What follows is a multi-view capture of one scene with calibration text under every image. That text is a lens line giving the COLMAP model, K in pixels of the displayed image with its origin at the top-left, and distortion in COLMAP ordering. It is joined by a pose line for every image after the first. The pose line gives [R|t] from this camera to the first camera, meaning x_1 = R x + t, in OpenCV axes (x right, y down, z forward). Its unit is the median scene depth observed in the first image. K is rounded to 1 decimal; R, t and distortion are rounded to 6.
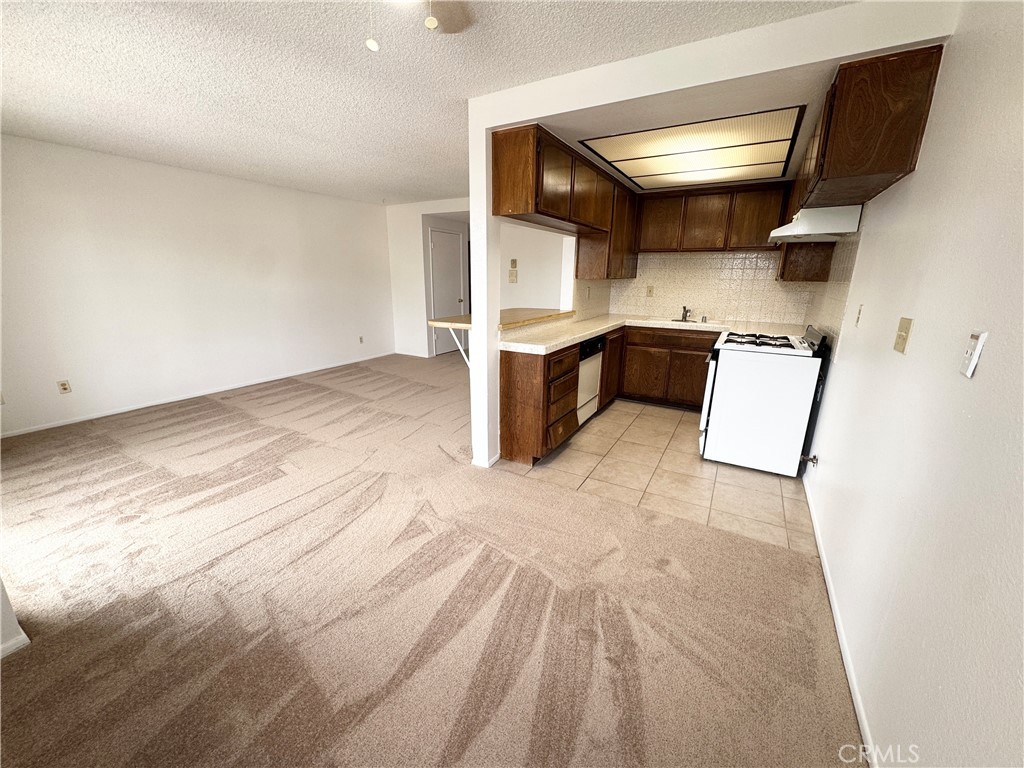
lens RADIAL K [[413.3, 0, 514.4], [0, 413.3, 384.3], [0, 0, 1]] dist [-0.001530, 0.000204]
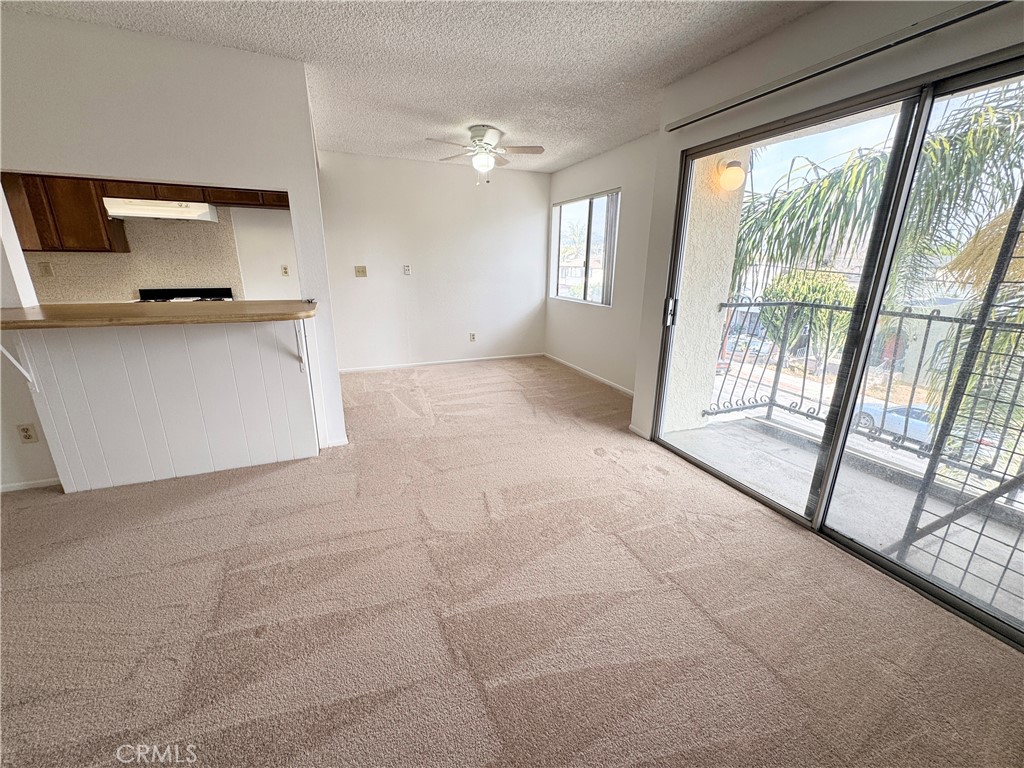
lens RADIAL K [[413.3, 0, 513.3], [0, 413.3, 380.0], [0, 0, 1]] dist [-0.001530, 0.000204]
pose [[-0.796098, -0.195291, 0.572791, -0.712082], [0.133221, 0.866726, 0.480665, -0.263135], [-0.590323, 0.458964, -0.663982, 1.015531]]
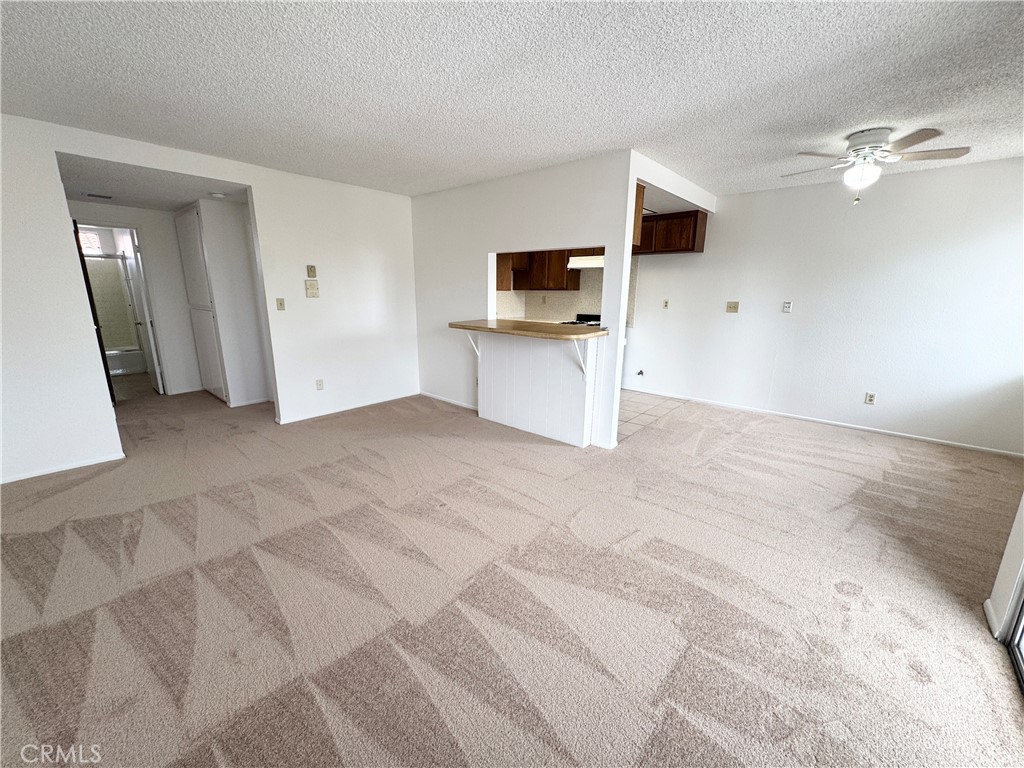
lens RADIAL K [[413.3, 0, 512.7], [0, 413.3, 386.4], [0, 0, 1]] dist [-0.001530, 0.000204]
pose [[0.203509, -0.246079, 0.947644, -0.915993], [0.258250, 0.947113, 0.190481, -0.197709], [-0.944400, 0.205964, 0.256296, 0.699323]]
